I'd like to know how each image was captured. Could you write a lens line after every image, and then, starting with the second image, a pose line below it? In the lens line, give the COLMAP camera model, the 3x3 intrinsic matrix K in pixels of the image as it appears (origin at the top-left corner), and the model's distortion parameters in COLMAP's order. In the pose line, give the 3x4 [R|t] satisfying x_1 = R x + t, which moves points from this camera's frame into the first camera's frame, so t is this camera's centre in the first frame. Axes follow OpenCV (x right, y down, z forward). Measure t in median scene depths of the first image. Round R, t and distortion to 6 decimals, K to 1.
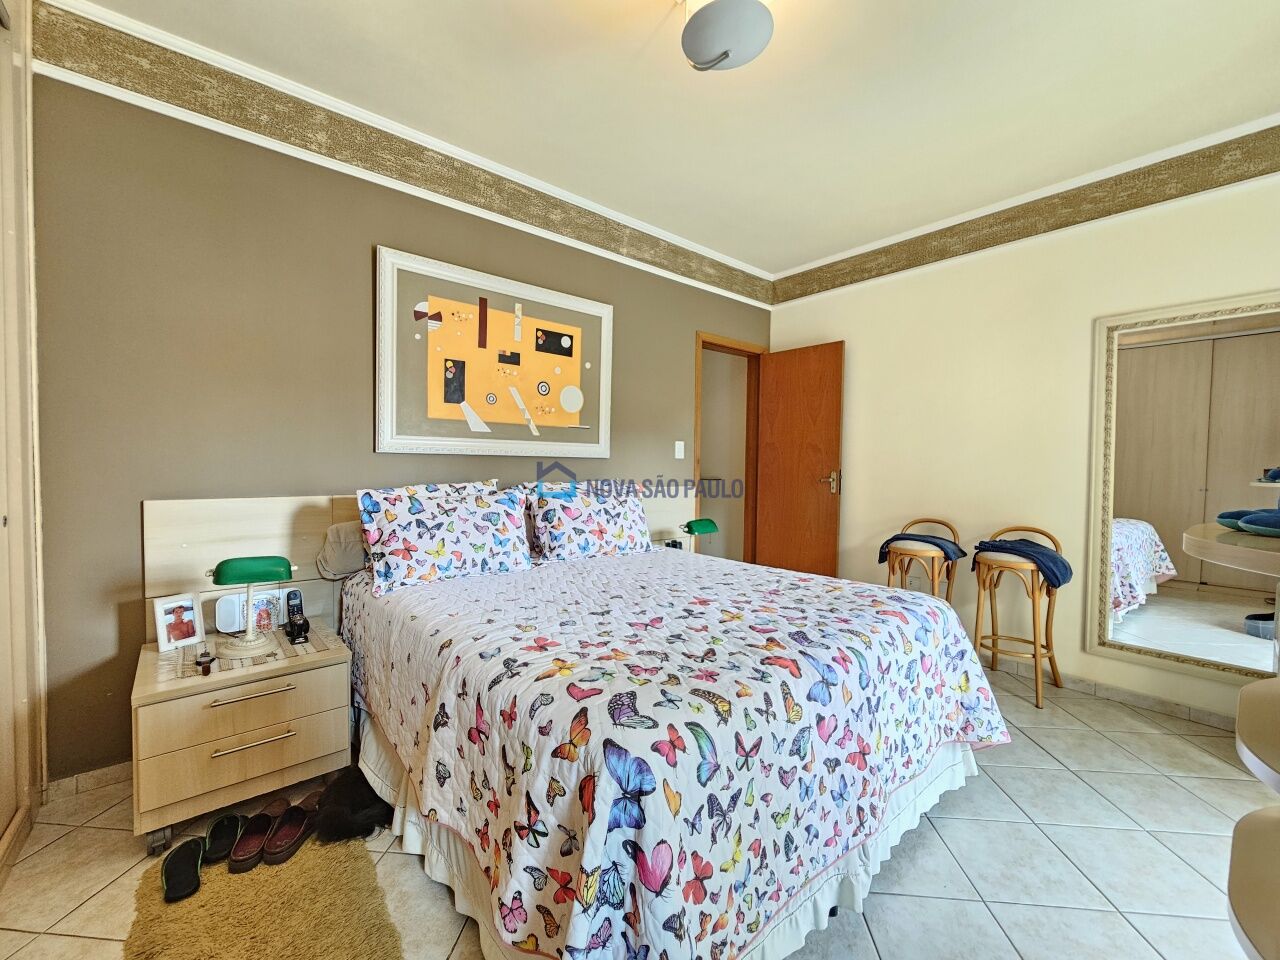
lens RADIAL K [[522.9, 0, 637.9], [0, 522.9, 478.1], [0, 0, 1]] dist [-0.000326, -0.000625]
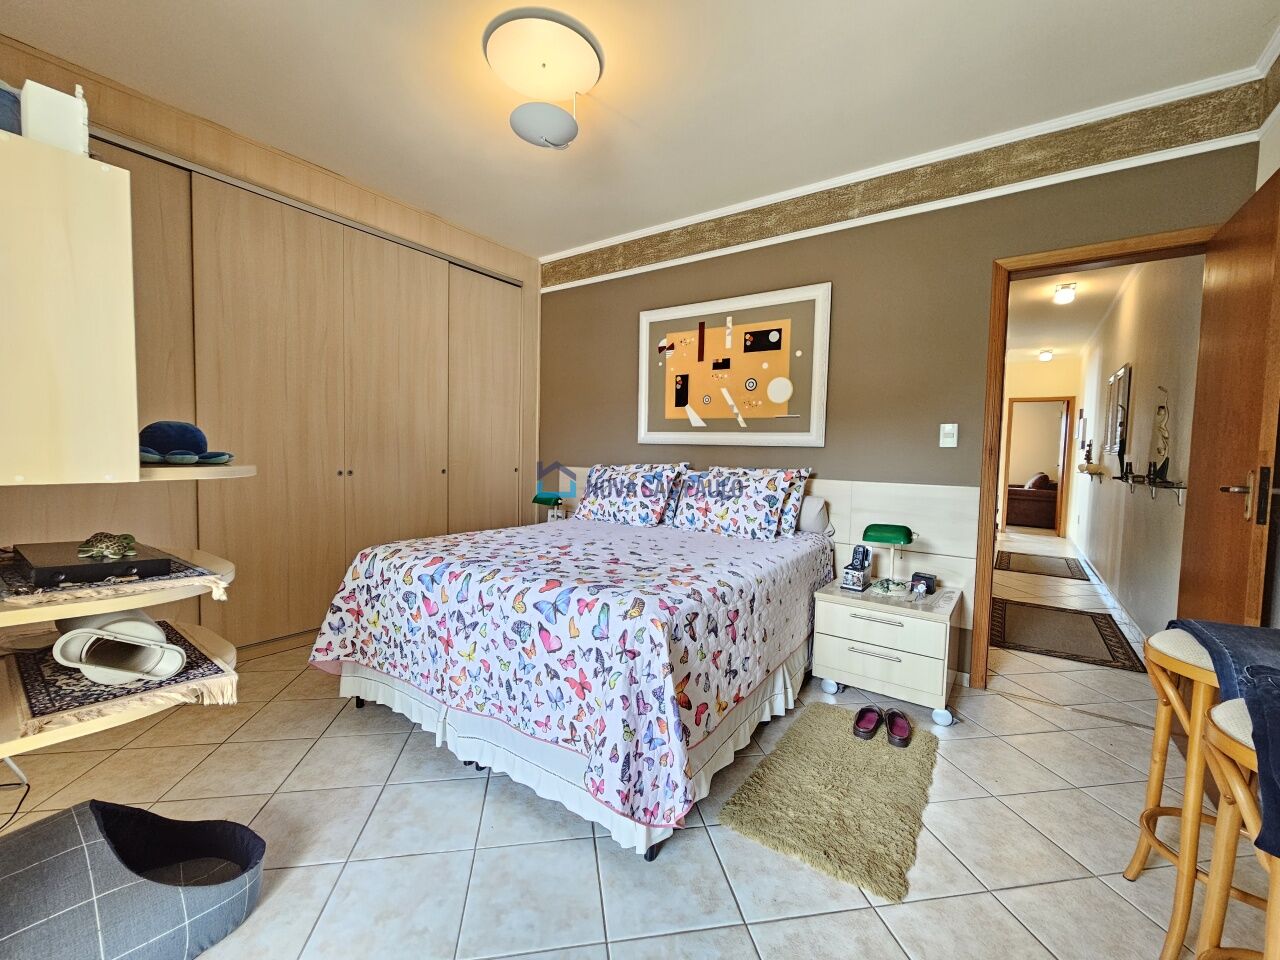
lens RADIAL K [[522.9, 0, 639.6], [0, 522.9, 479.1], [0, 0, 1]] dist [-0.000326, -0.000625]
pose [[0.260466, 0.048136, -0.964282, 0.890521], [-0.045321, 0.998265, 0.037590, -0.000679], [0.964419, 0.033911, 0.262196, 0.508696]]
